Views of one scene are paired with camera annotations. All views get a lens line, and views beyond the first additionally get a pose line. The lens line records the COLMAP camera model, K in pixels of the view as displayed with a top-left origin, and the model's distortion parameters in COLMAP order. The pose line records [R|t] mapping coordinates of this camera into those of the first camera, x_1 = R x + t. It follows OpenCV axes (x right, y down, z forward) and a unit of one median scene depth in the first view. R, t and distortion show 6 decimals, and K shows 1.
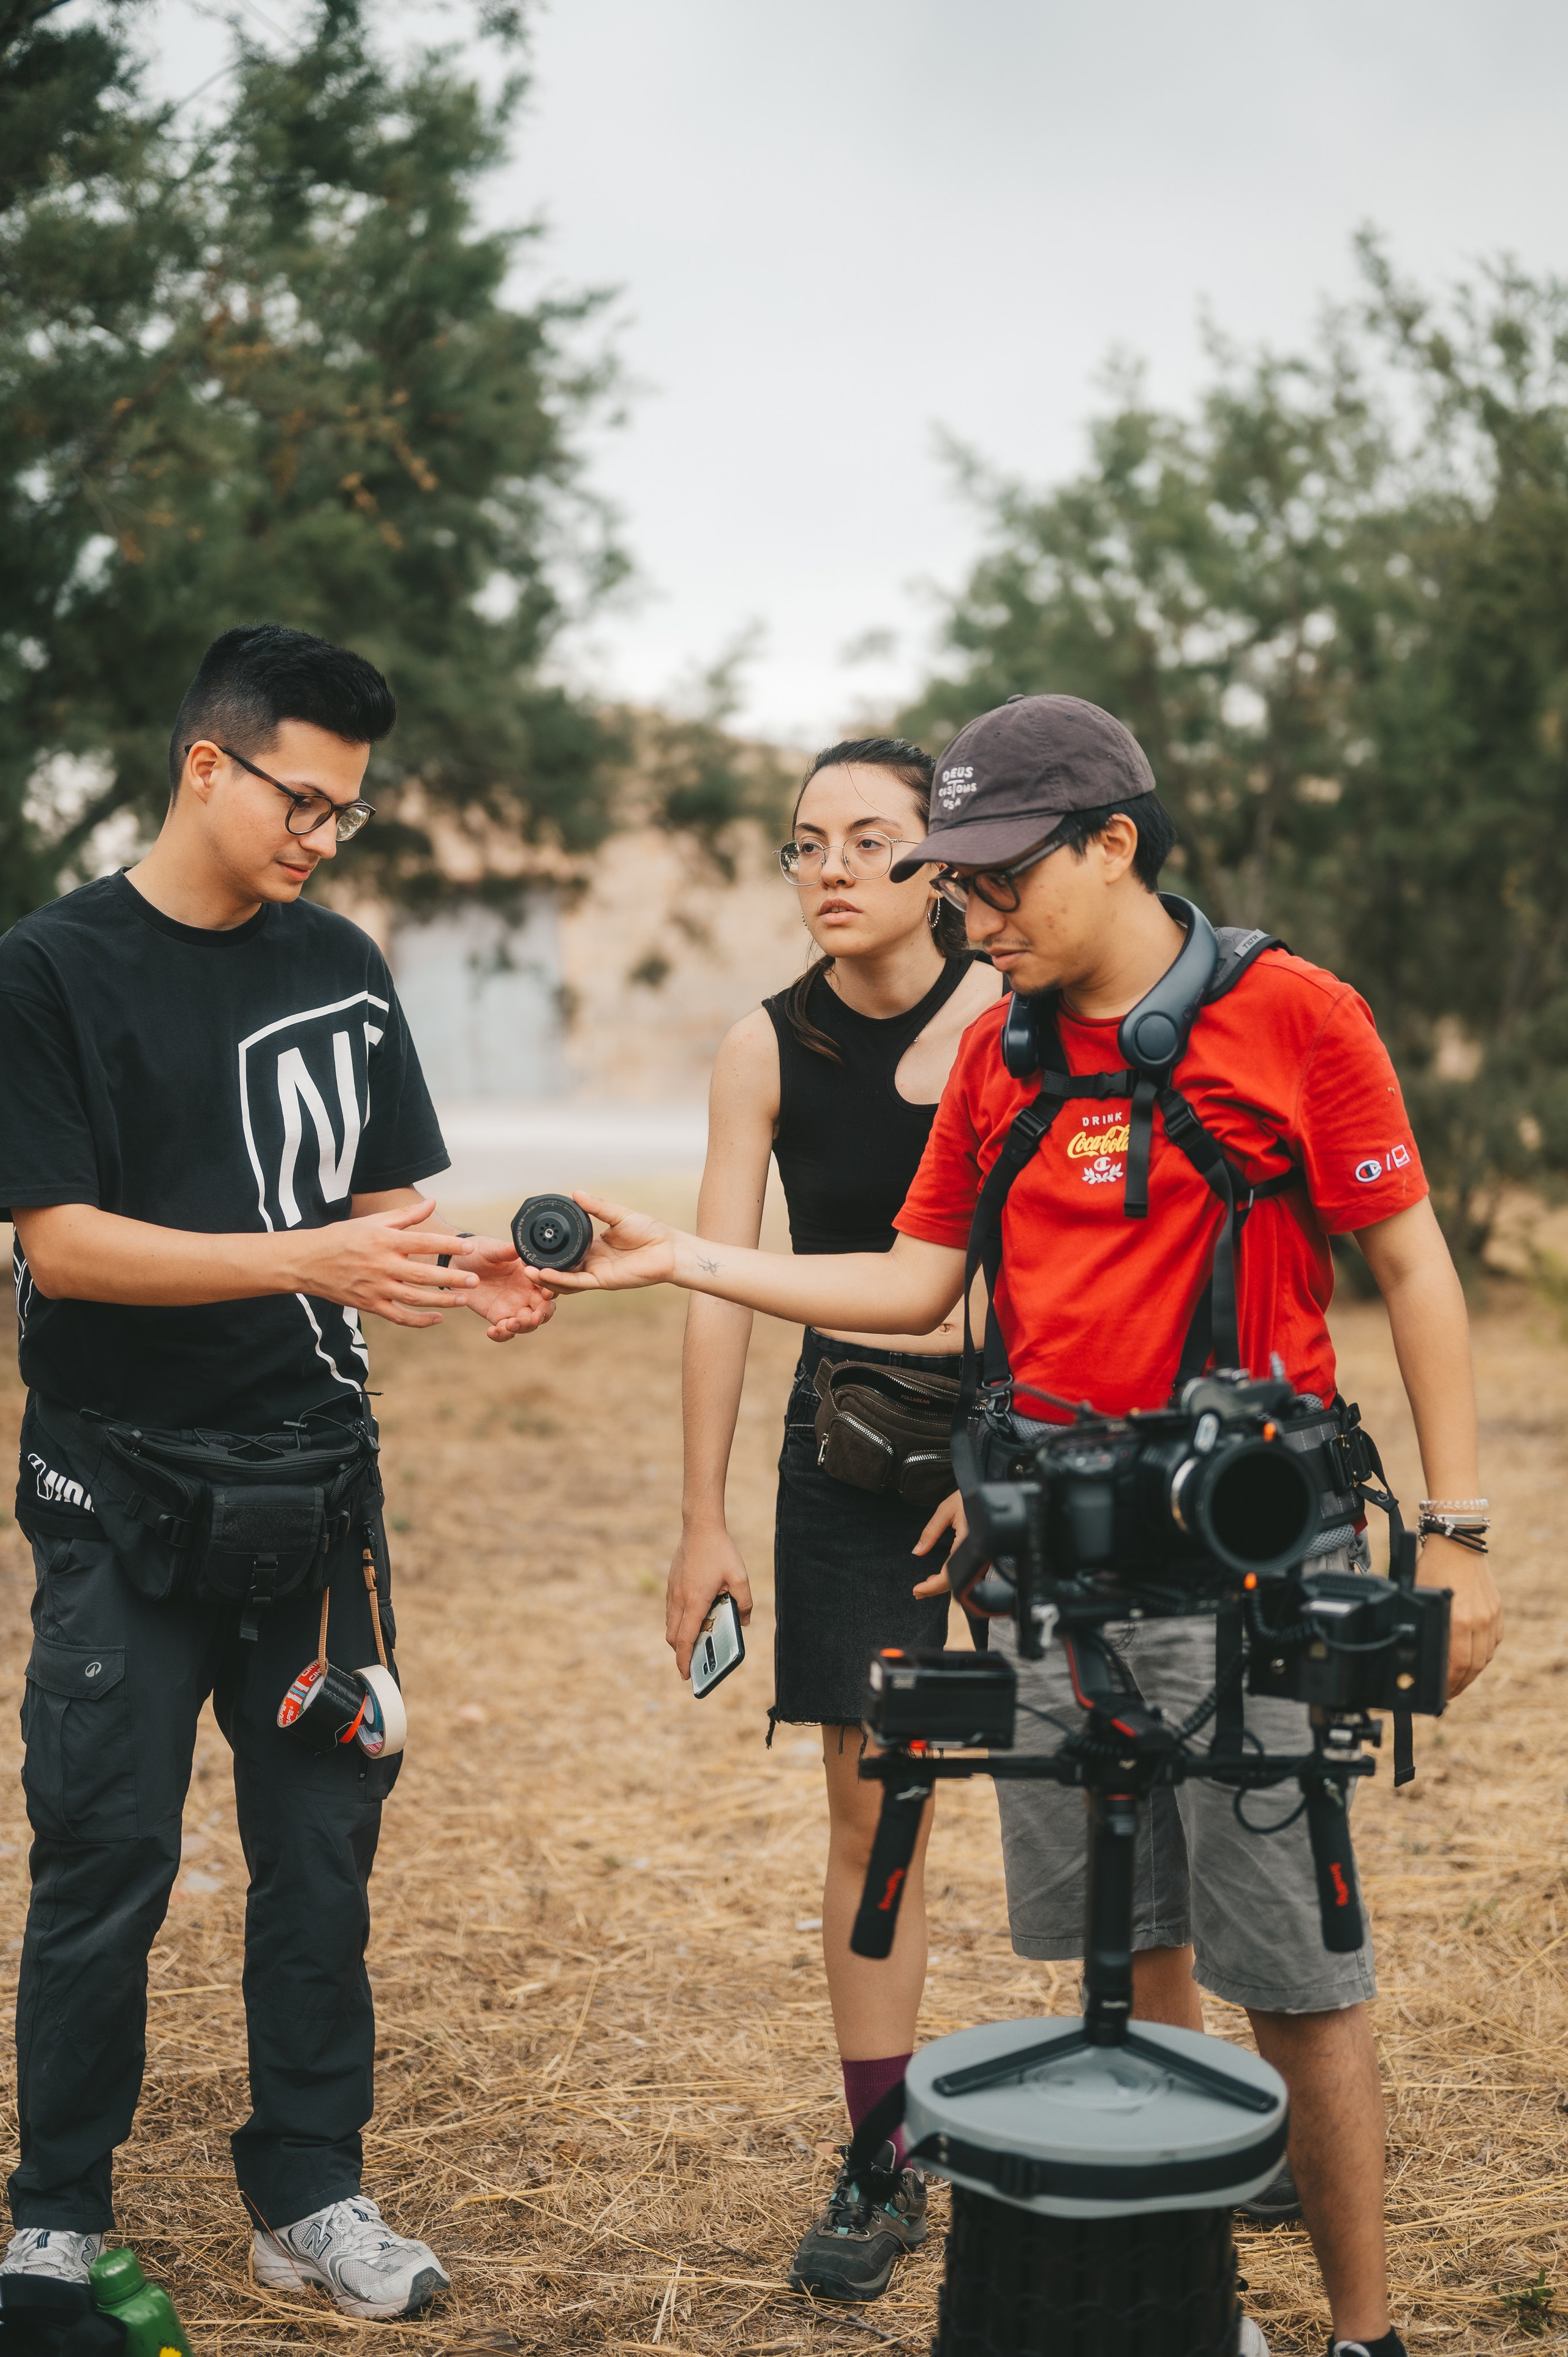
lens RADIAL K [[3771.6, 0, 784.0], [0, 3771.6, 1178.5], [0, 0, 1]] dist [-0.044645, -0.230667]
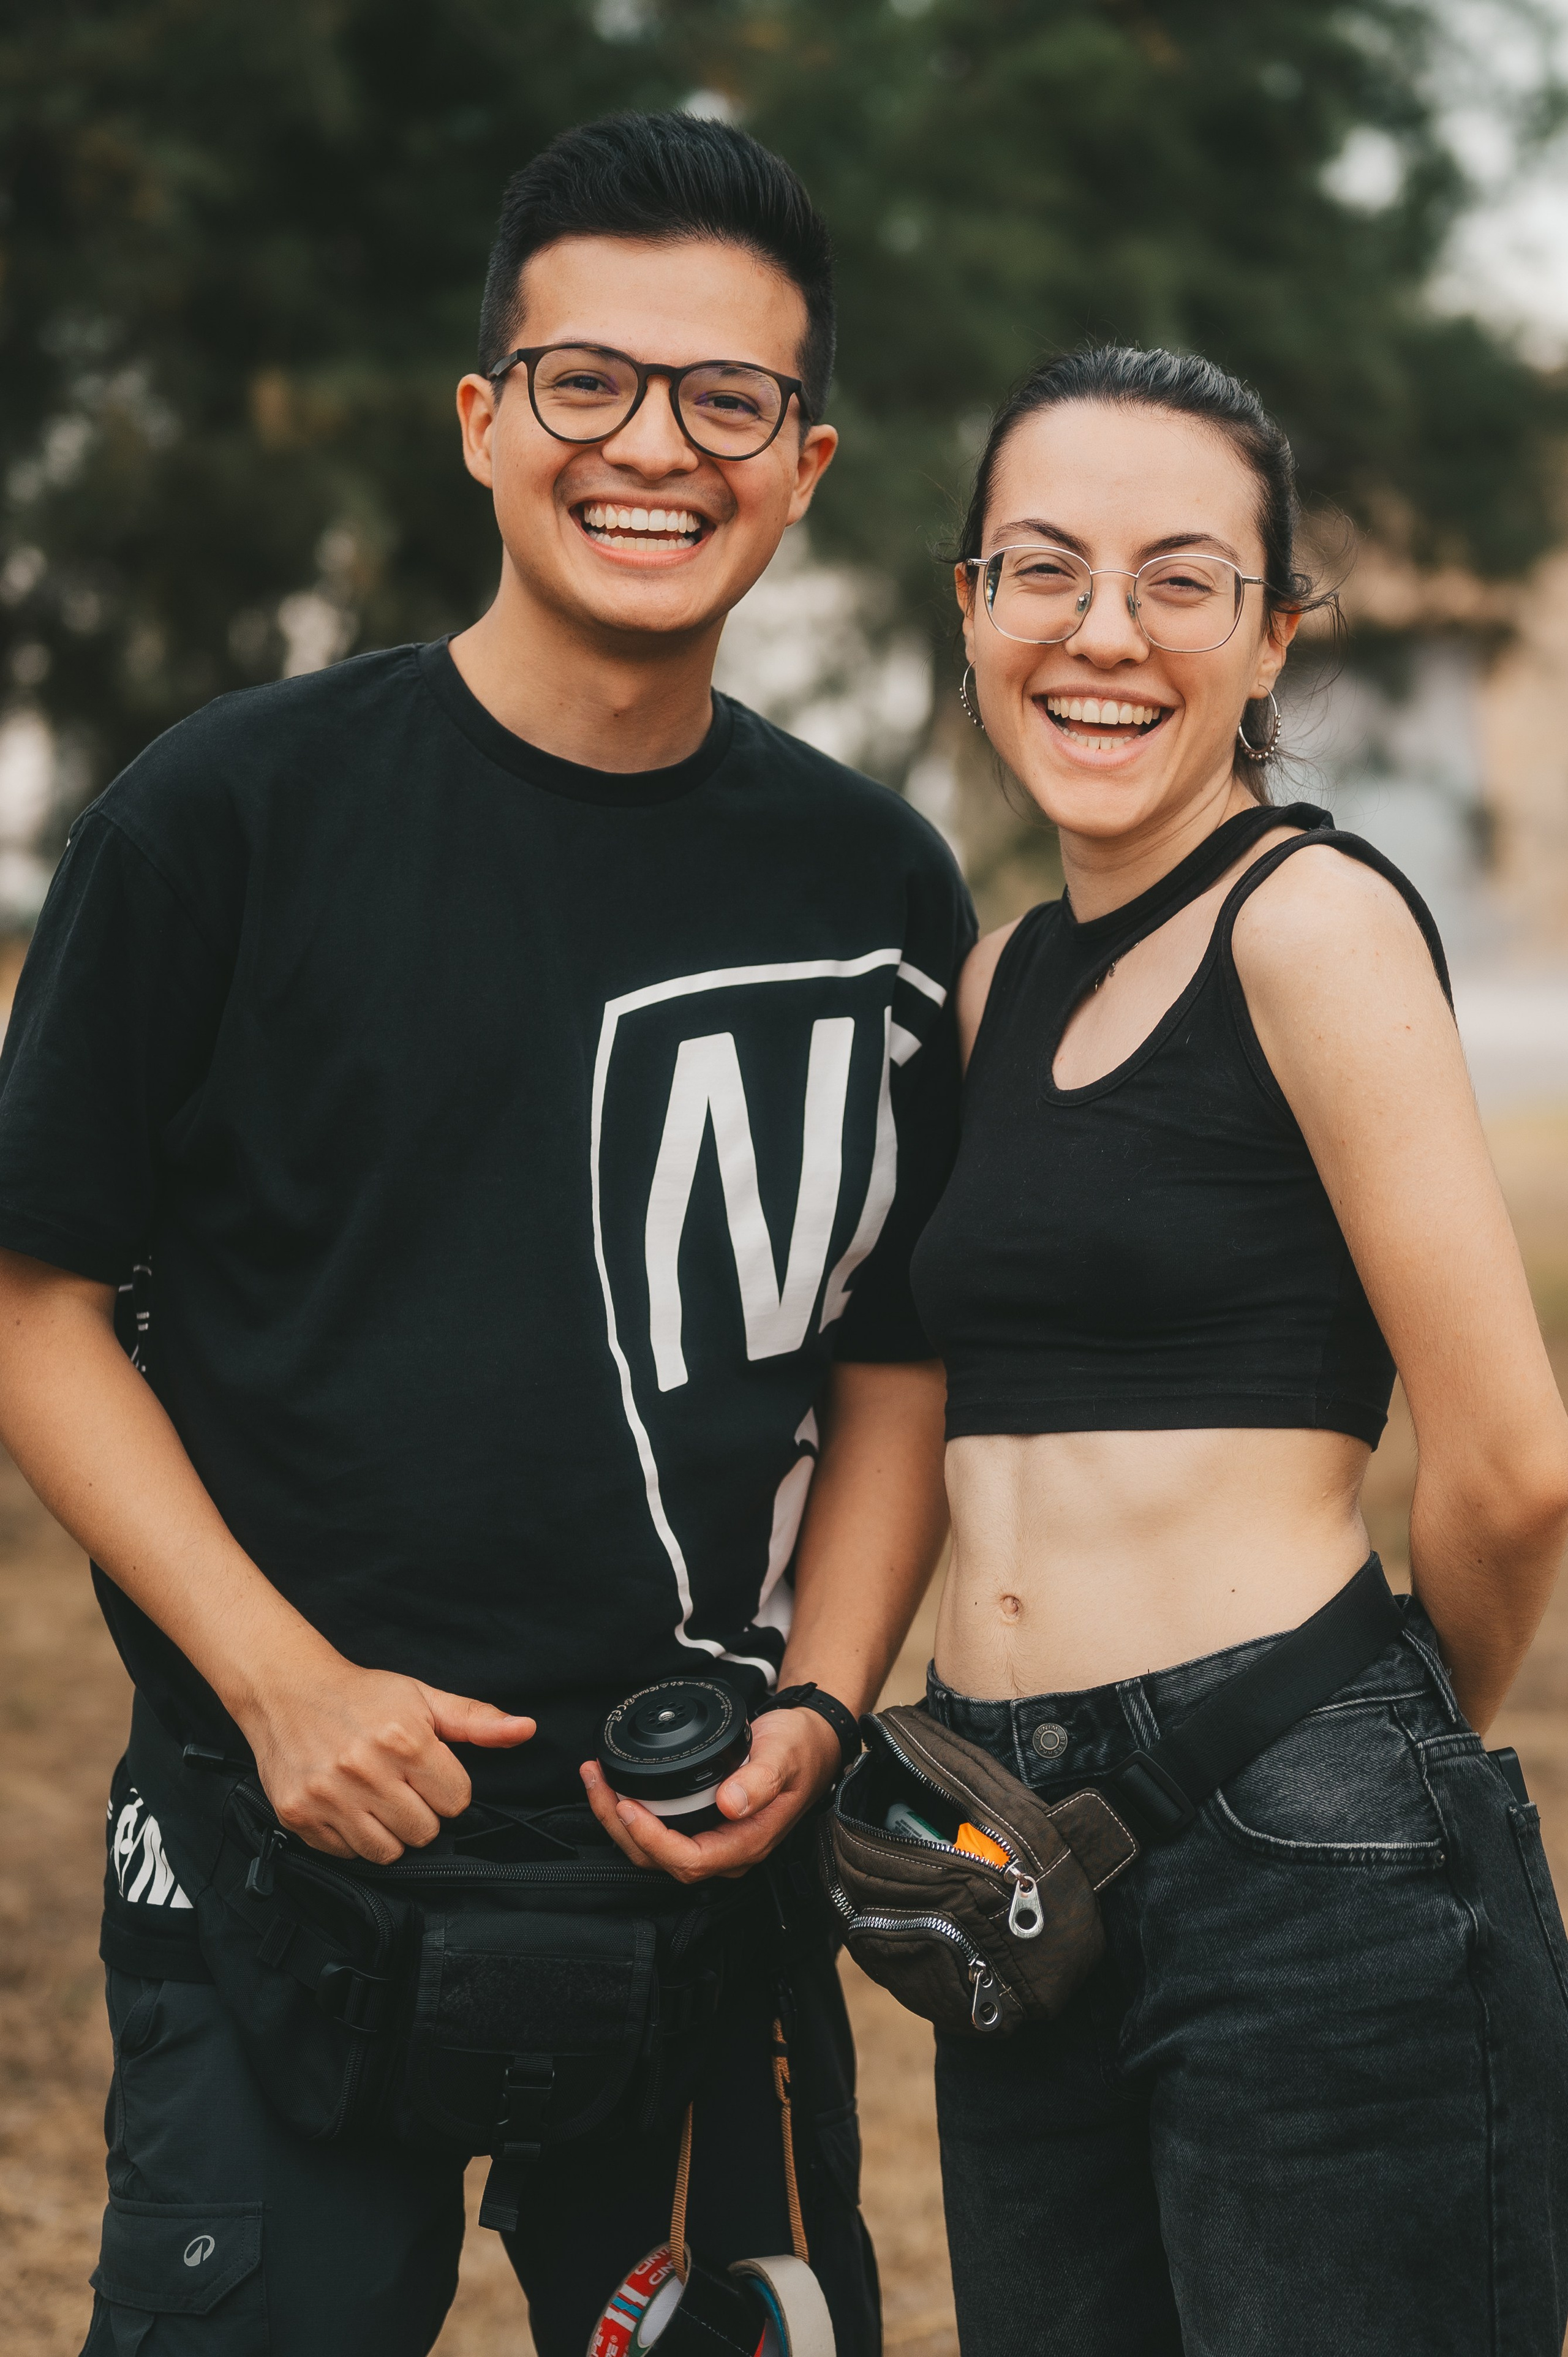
lens RADIAL K [[3771.6, 0, 784.0], [0, 3771.6, 1178.5], [0, 0, 1]] dist [-0.044645, -0.230667]
pose [[0.952633, 0.025916, -0.303017, 0.023568], [-0.006459, 0.997862, 0.065036, -0.028661], [0.304055, -0.059999, 0.950763, 0.377420]]
